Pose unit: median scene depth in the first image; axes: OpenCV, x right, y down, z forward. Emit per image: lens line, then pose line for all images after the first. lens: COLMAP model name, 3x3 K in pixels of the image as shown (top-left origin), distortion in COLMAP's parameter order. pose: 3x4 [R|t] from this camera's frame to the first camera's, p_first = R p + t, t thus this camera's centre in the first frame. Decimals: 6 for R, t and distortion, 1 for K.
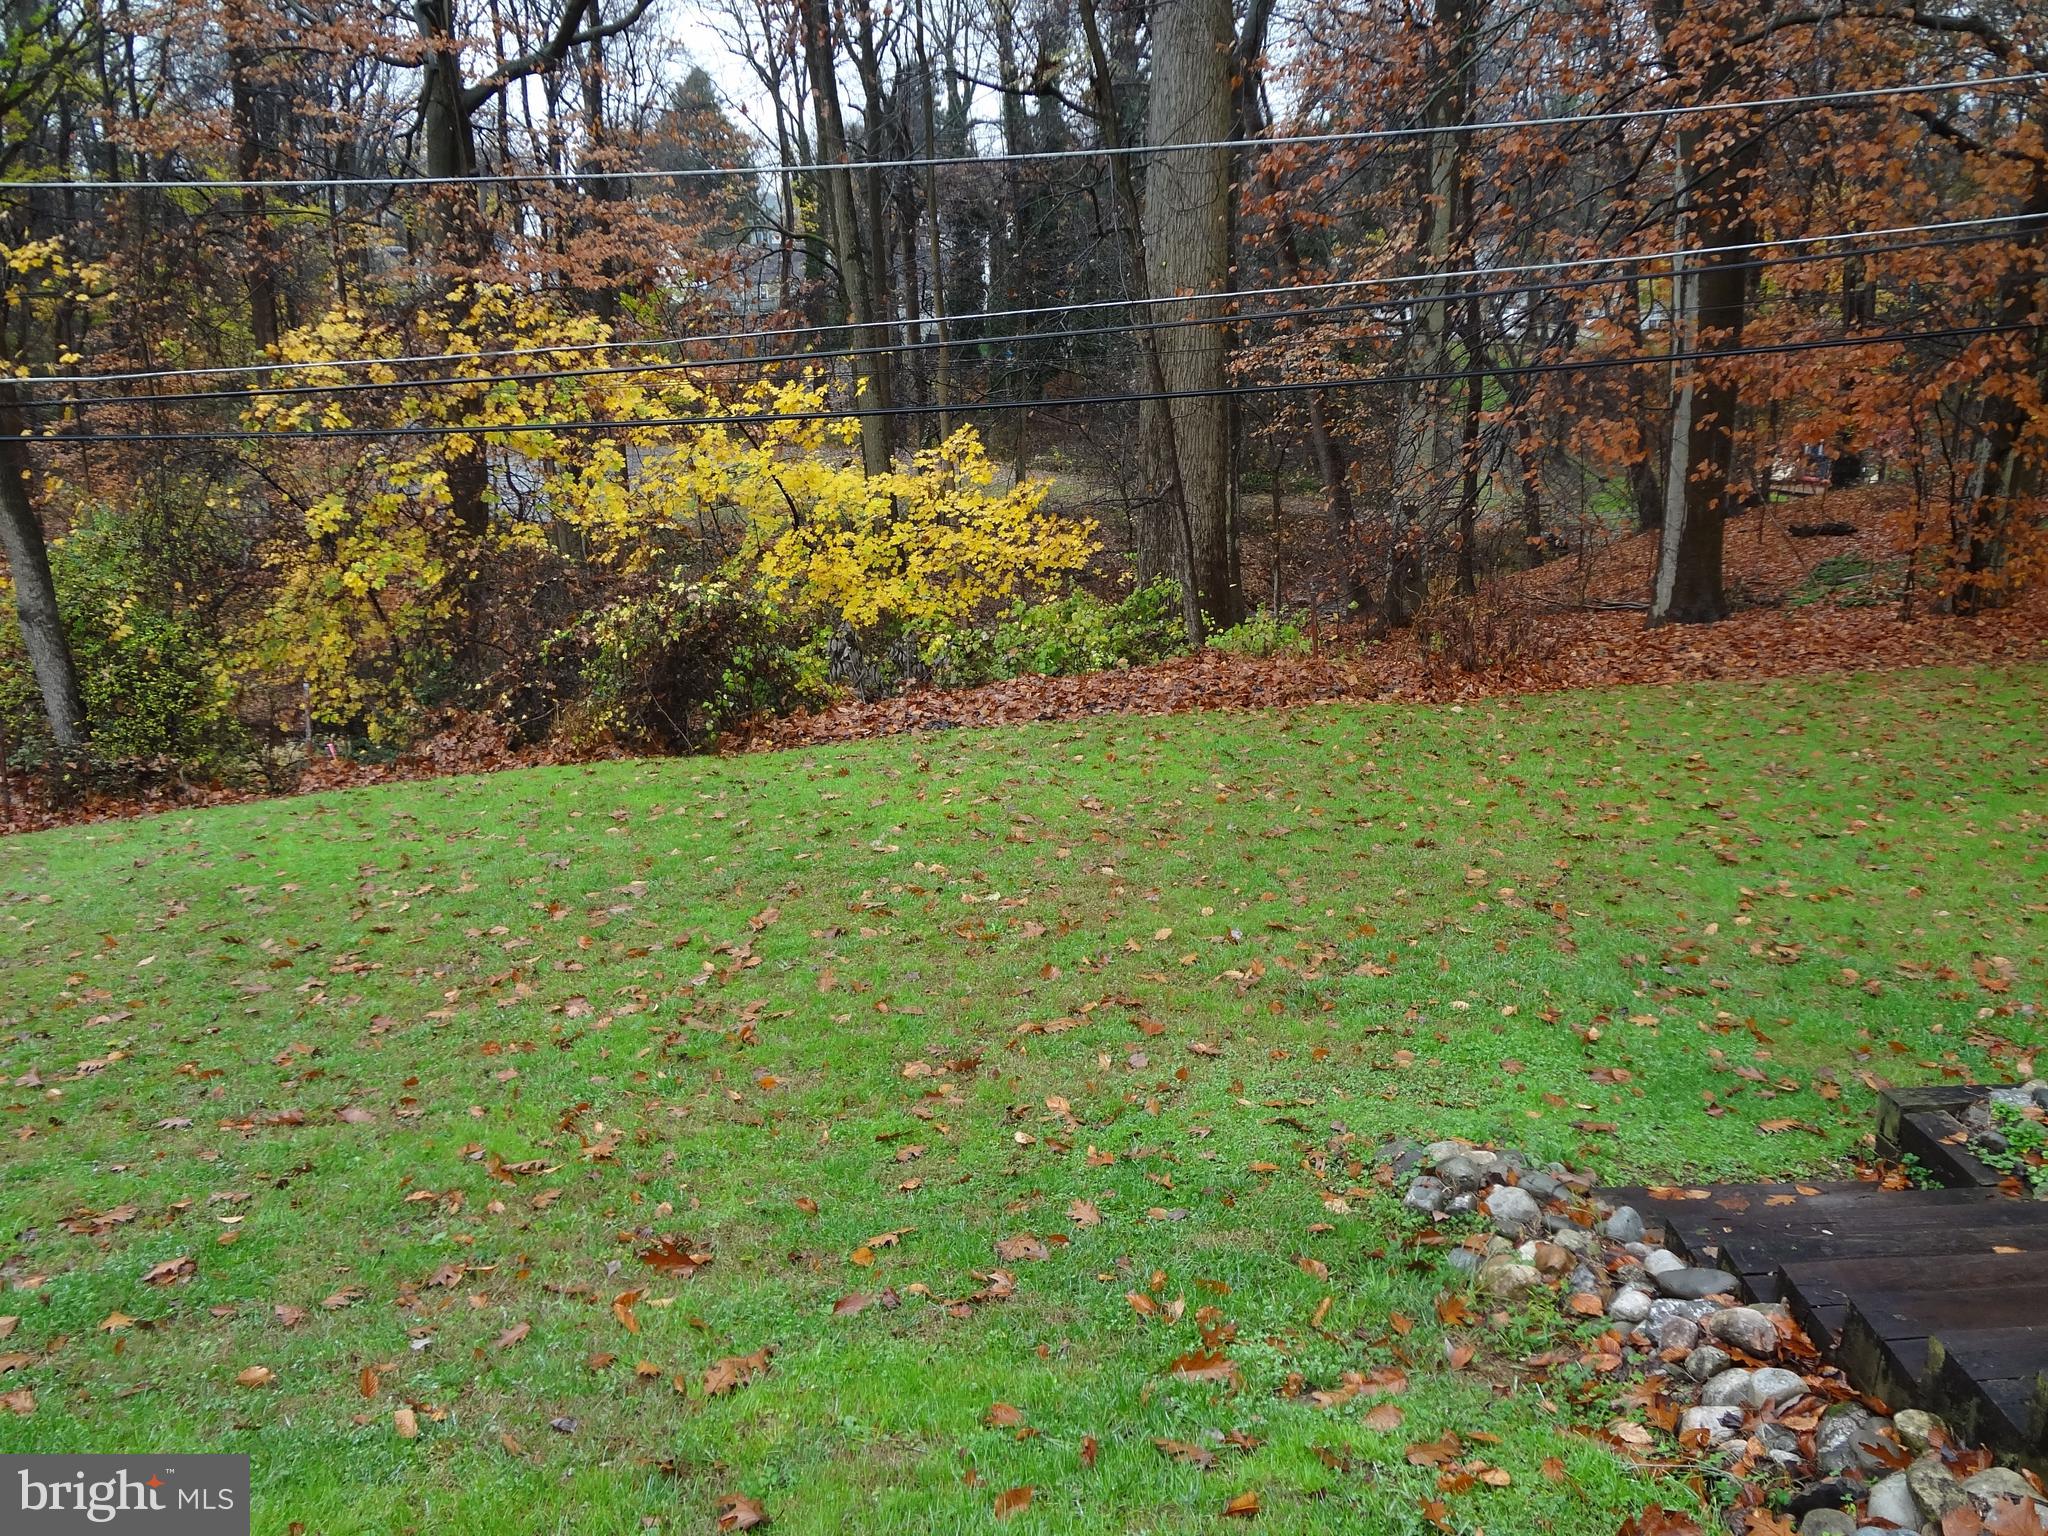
lens RADIAL K [[1525.3, 0, 1022.8], [0, 1525.3, 764.3], [0, 0, 1]] dist [-0.049064, 0.007782]
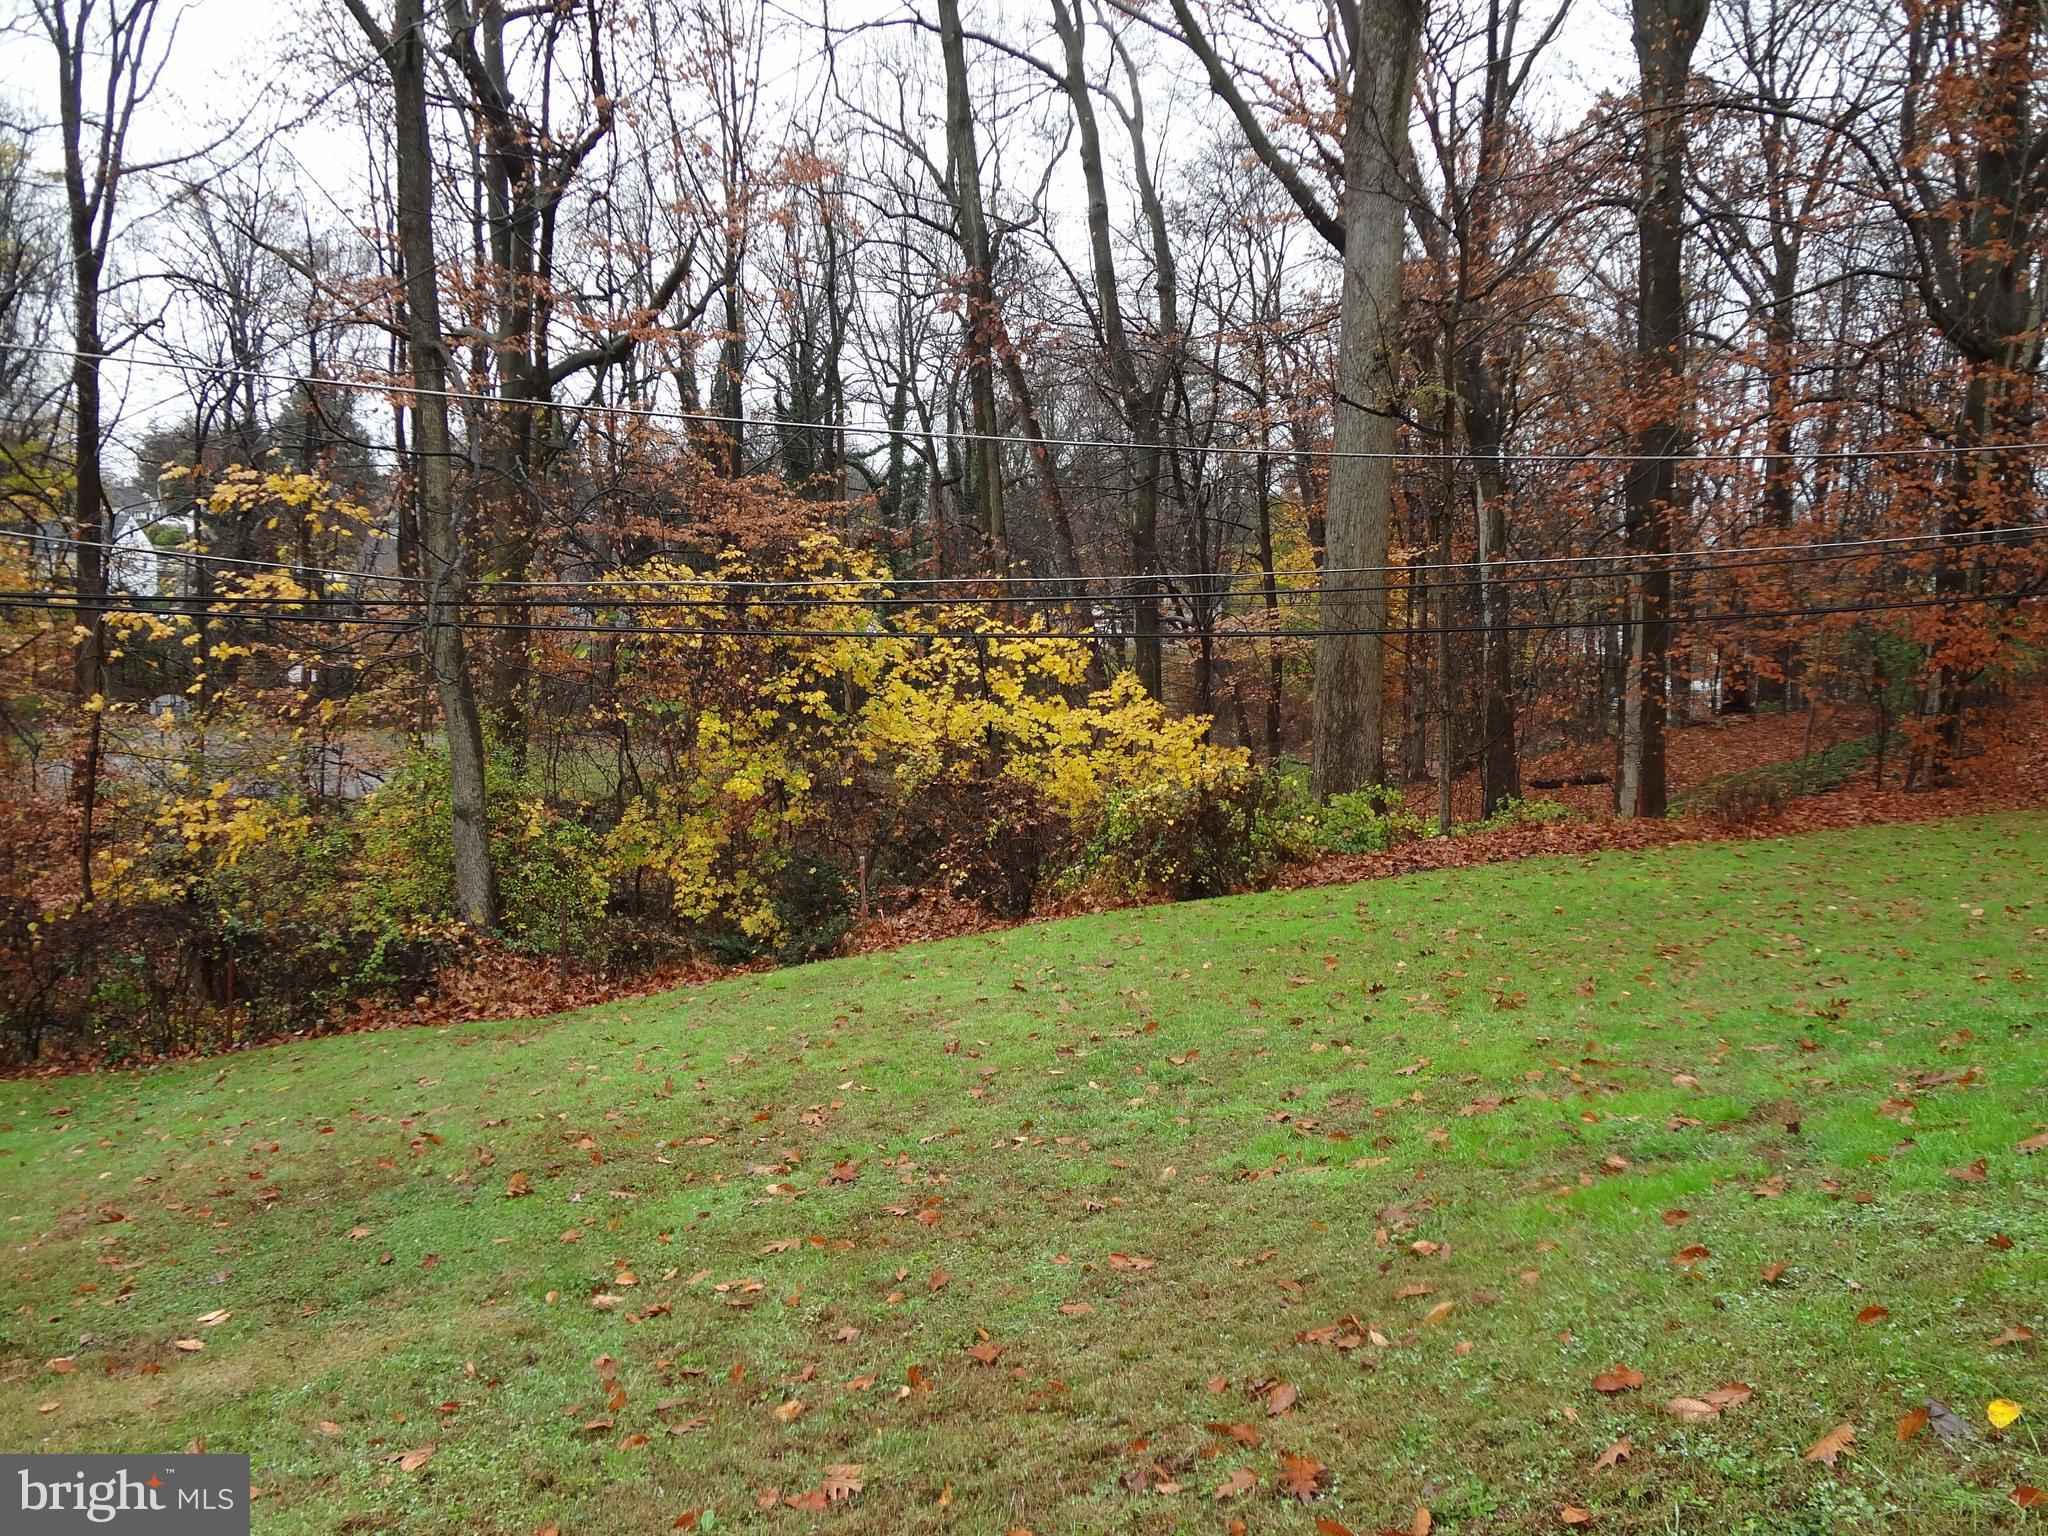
lens RADIAL K [[1525.3, 0, 1026.0], [0, 1525.3, 770.4], [0, 0, 1]] dist [-0.049064, 0.007782]
pose [[0.933136, 0.000722, 0.359522, -0.605385], [0.068653, 0.981238, -0.180161, 0.075024], [-0.352907, 0.192797, 0.915580, -0.081427]]
